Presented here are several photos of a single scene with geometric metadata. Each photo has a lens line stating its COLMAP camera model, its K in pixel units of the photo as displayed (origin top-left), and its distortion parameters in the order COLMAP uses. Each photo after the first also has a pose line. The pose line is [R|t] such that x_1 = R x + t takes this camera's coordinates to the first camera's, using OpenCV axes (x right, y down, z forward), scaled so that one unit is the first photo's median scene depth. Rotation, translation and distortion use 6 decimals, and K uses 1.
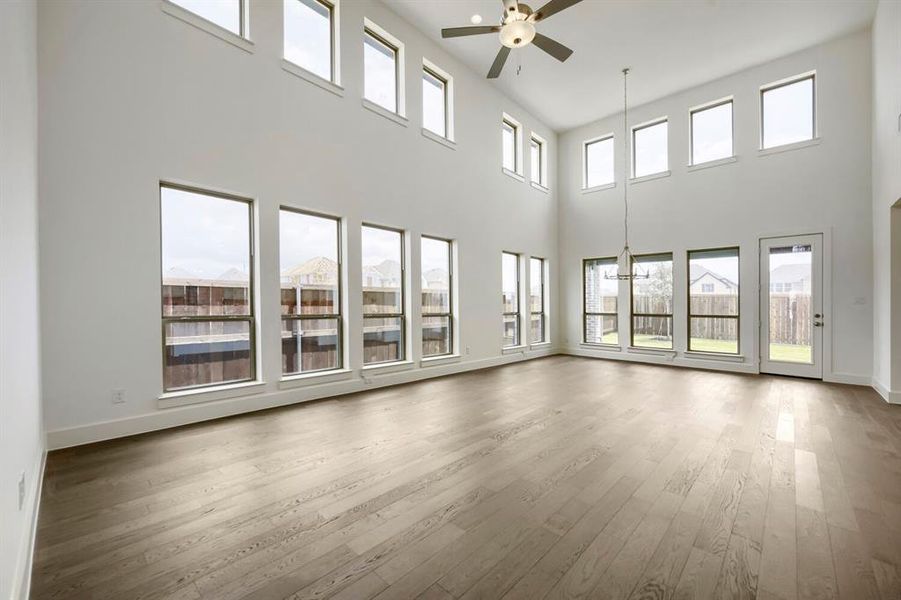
lens RADIAL K [[362.6, 0, 449.8], [0, 362.6, 302.8], [0, 0, 1]] dist [-0.001357, -0.001358]
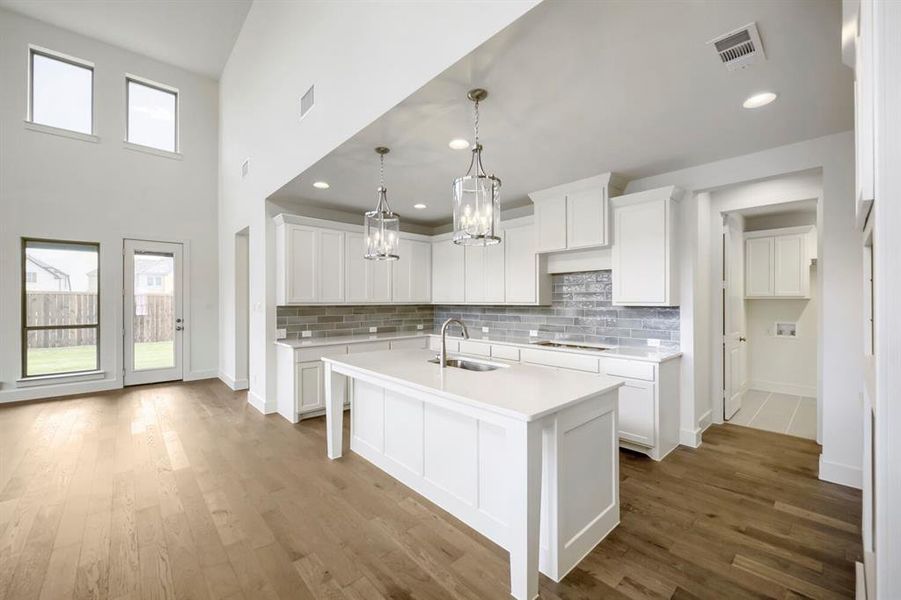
lens RADIAL K [[362.6, 0, 447.2], [0, 362.6, 294.6], [0, 0, 1]] dist [-0.001357, -0.001358]
pose [[0.082031, 0.005509, 0.996615, 0.012472], [-0.009115, 0.999947, -0.004777, -0.038243], [-0.996588, -0.008693, 0.082077, 0.107702]]
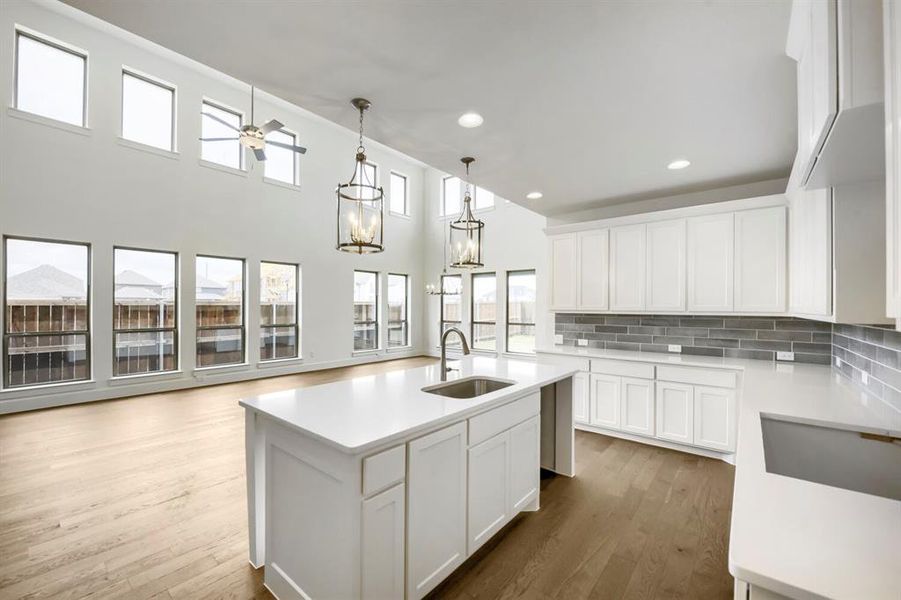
lens RADIAL K [[362.6, 0, 446.8], [0, 362.6, 300.0], [0, 0, 1]] dist [-0.001357, -0.001358]
pose [[0.998345, -0.002809, 0.057436, 0.409581], [0.003331, 0.999954, -0.008989, -0.037070], [-0.057408, 0.009165, 0.998309, -0.239155]]
